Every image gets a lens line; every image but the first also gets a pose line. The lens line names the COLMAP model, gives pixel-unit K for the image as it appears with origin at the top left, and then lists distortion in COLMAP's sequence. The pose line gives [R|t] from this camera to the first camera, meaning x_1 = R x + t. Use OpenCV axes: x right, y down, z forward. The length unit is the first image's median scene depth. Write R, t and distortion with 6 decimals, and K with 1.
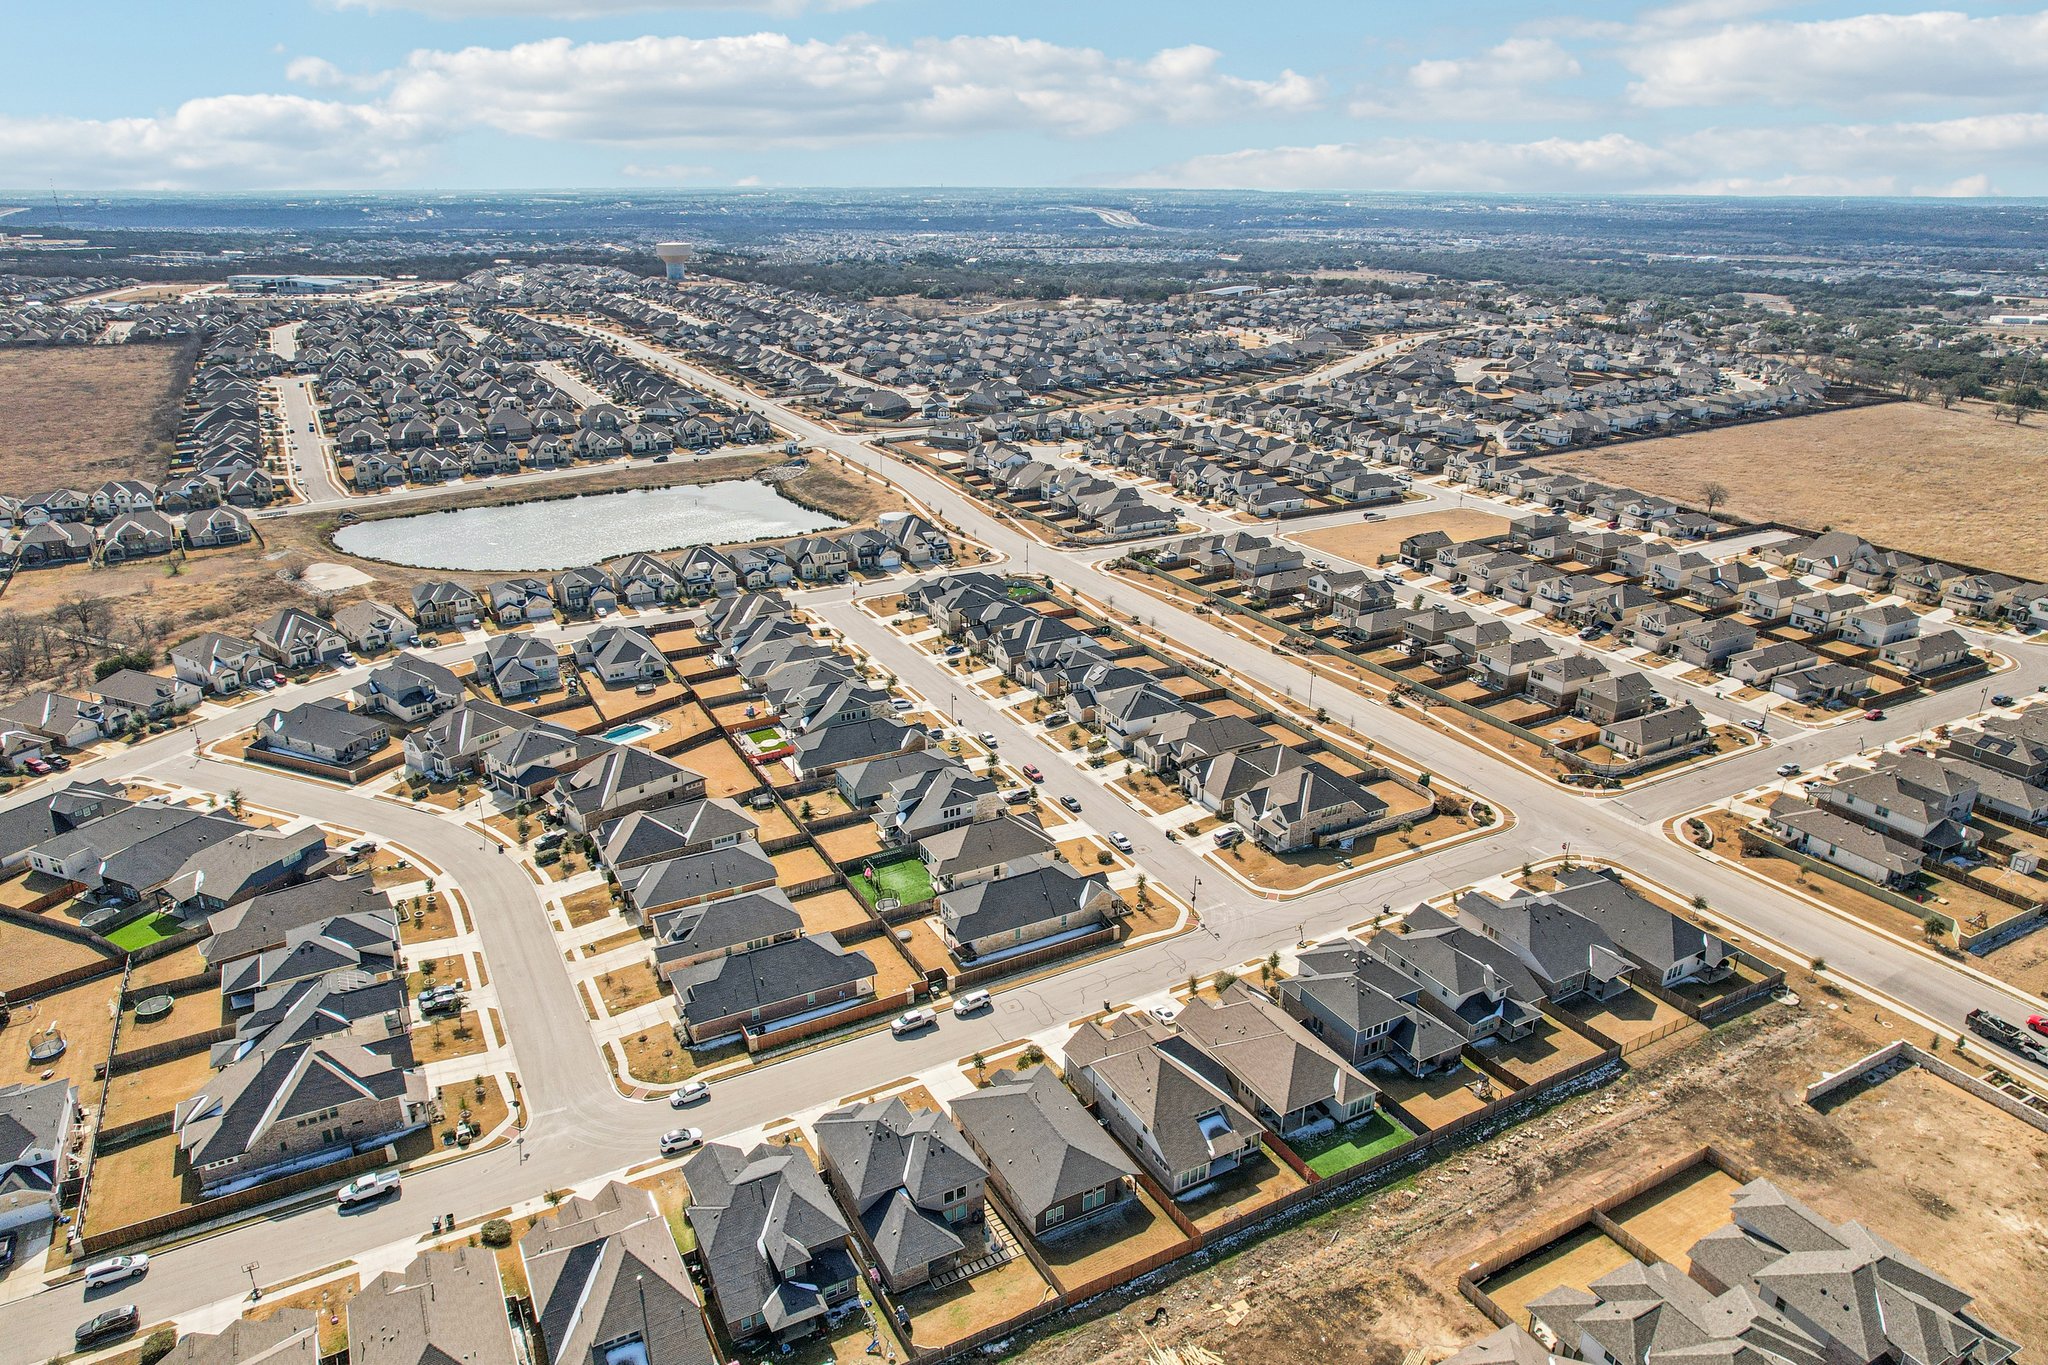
lens RADIAL K [[1334.7, 0, 1024.0], [0, 1334.7, 682.5], [0, 0, 1]] dist [-0.046139, -0.000334]
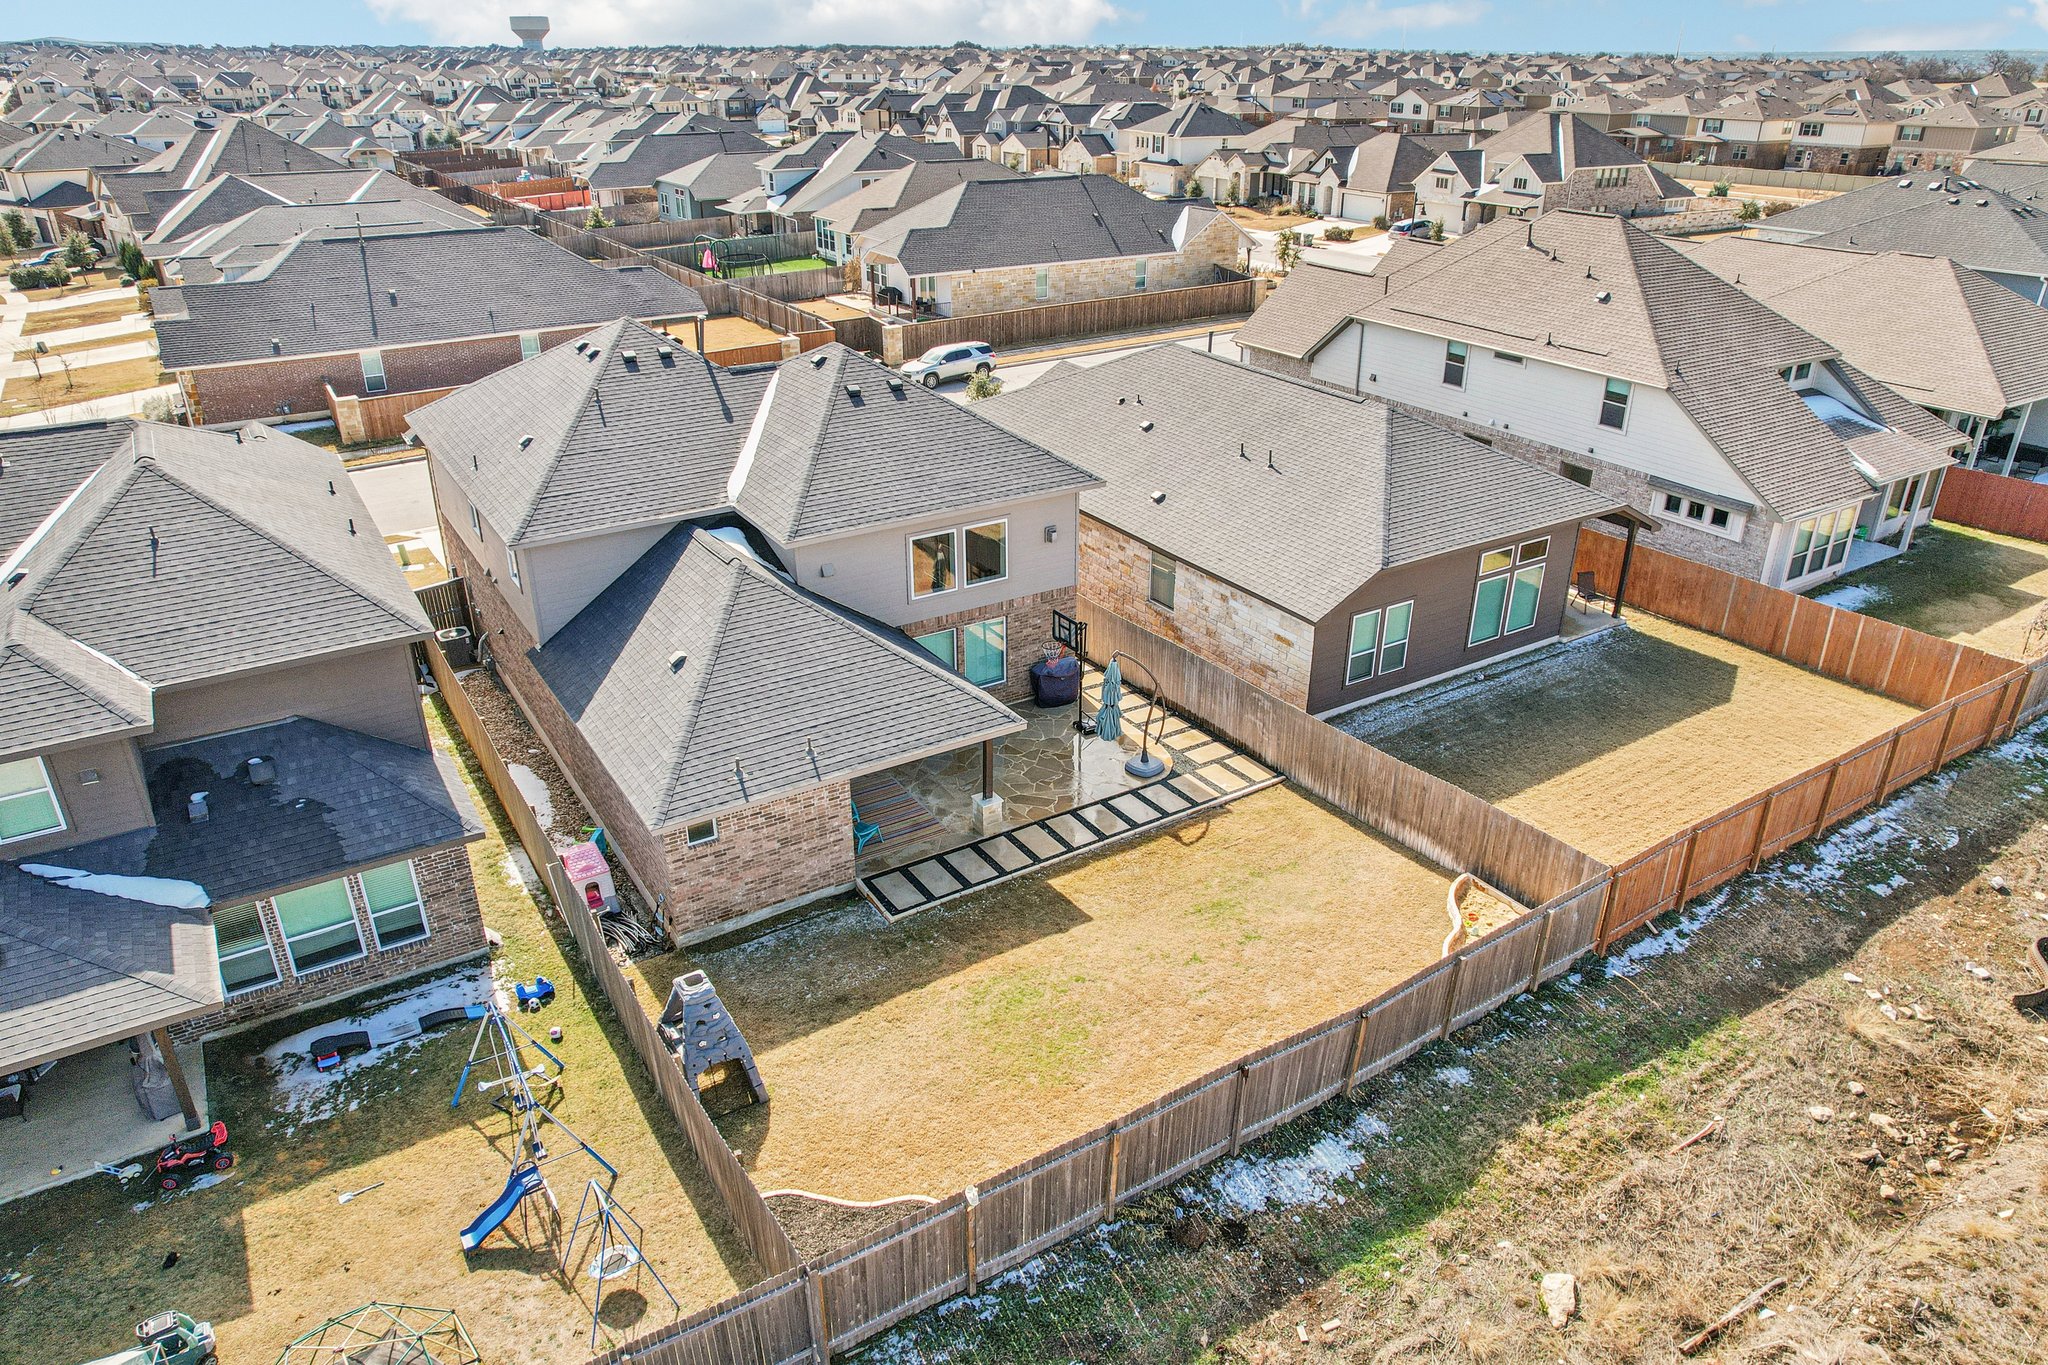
lens RADIAL K [[1353.2, 0, 1037.0], [0, 1353.2, 684.9], [0, 0, 1]] dist [-0.070524, 0.057275]
pose [[0.997185, -0.027424, 0.069793, -0.032146], [0.021435, 0.996138, 0.085145, 0.224300], [-0.071858, -0.083409, 0.993921, 0.440785]]
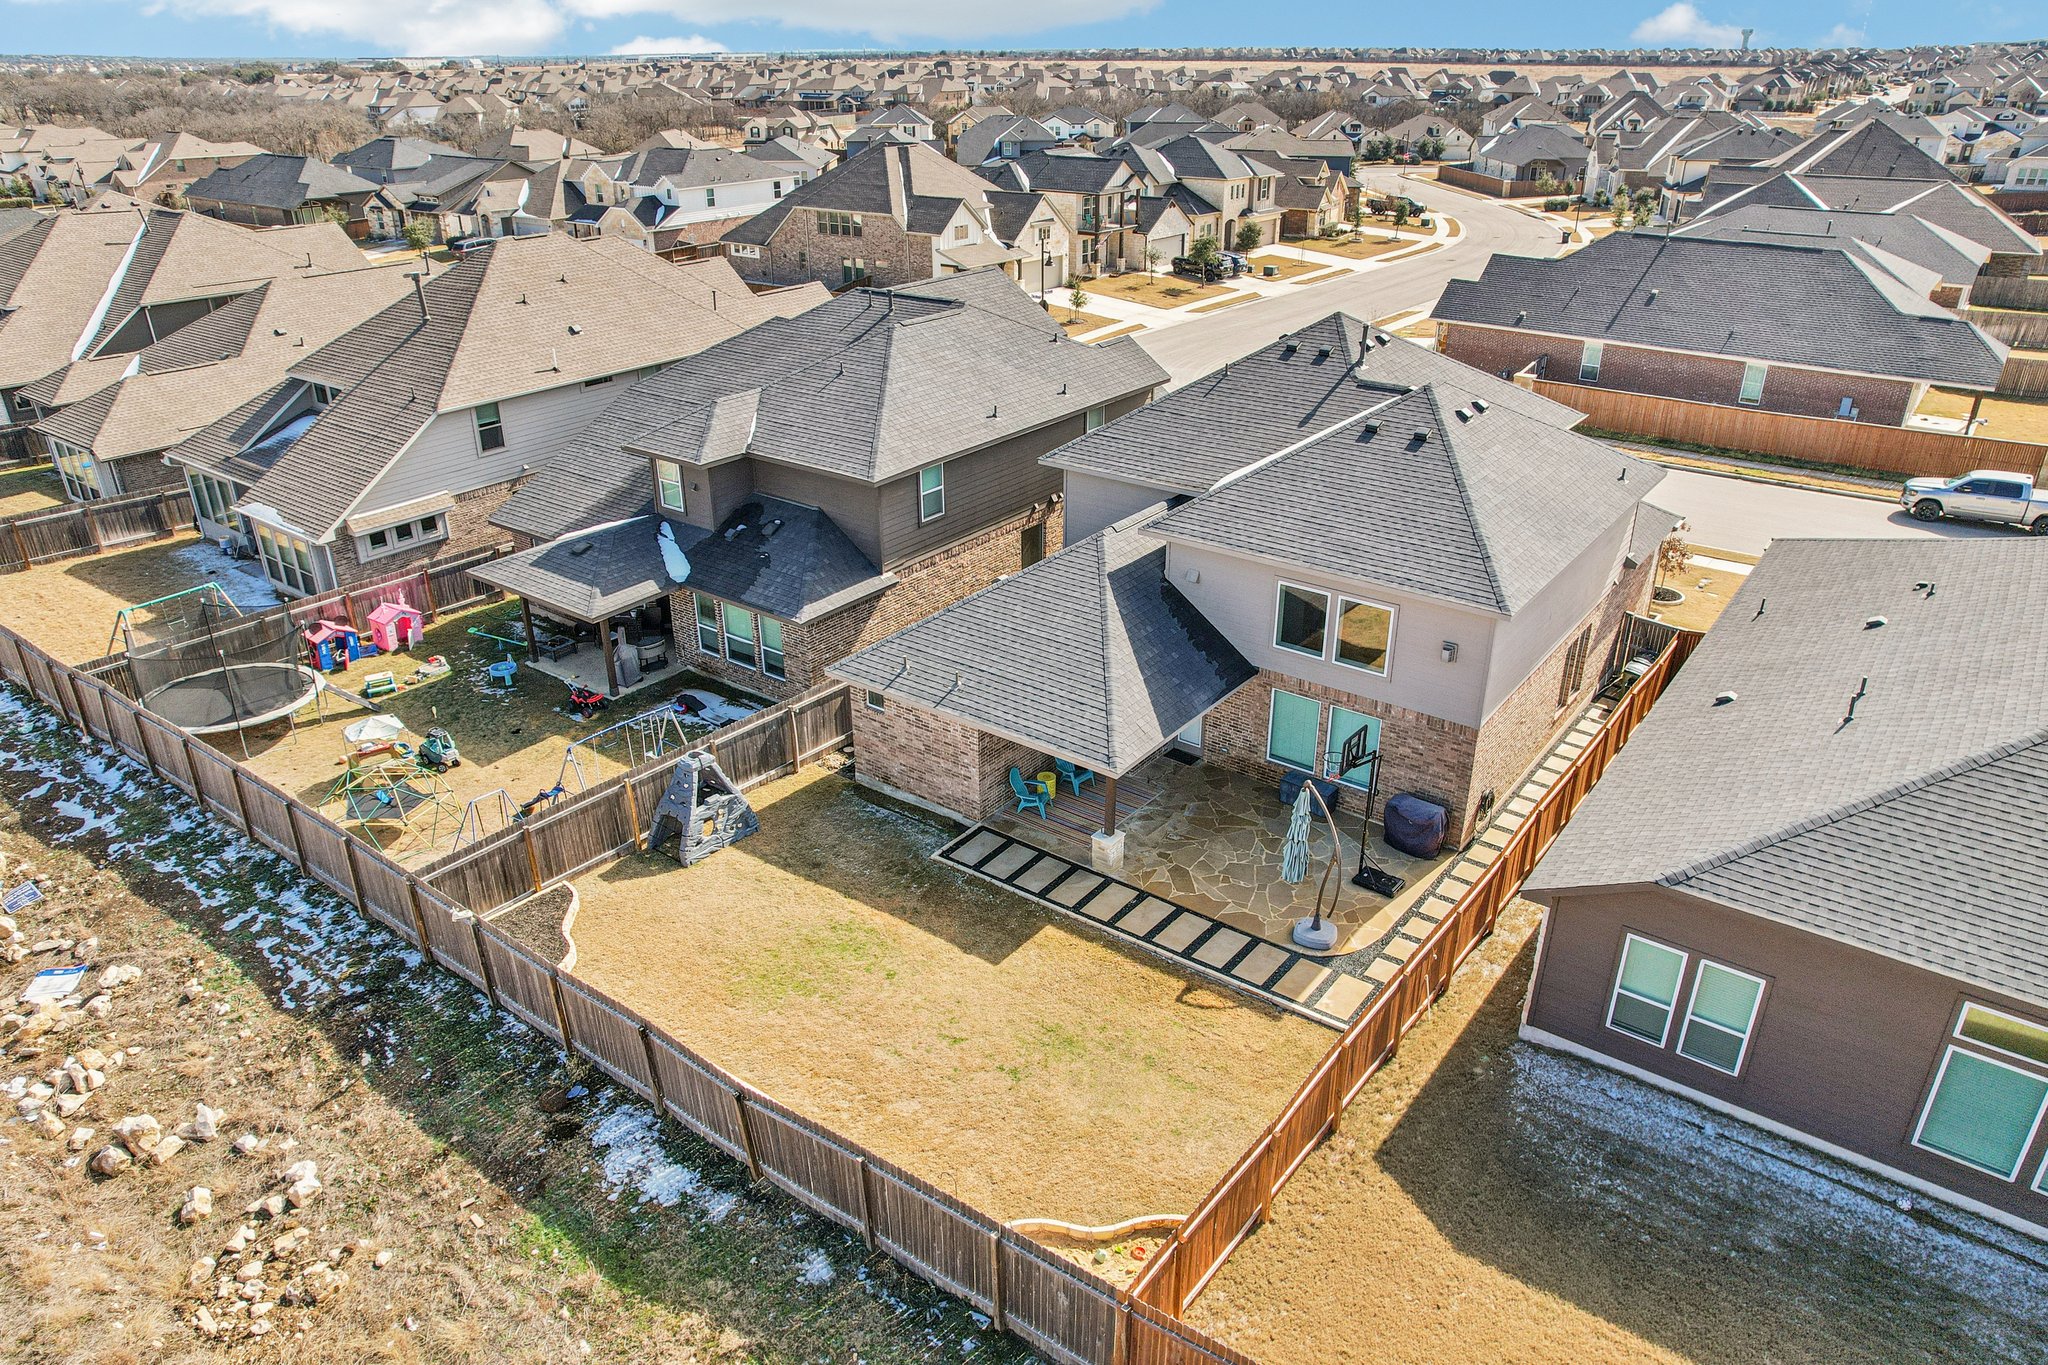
lens RADIAL K [[1347.0, 0, 1042.7], [0, 1347.0, 687.7], [0, 0, 1]] dist [-0.090622, 0.081841]
pose [[0.424892, 0.397257, -0.813421, 0.057980], [-0.320303, 0.906412, 0.275361, 0.203265], [0.846684, 0.143542, 0.512370, 0.495233]]
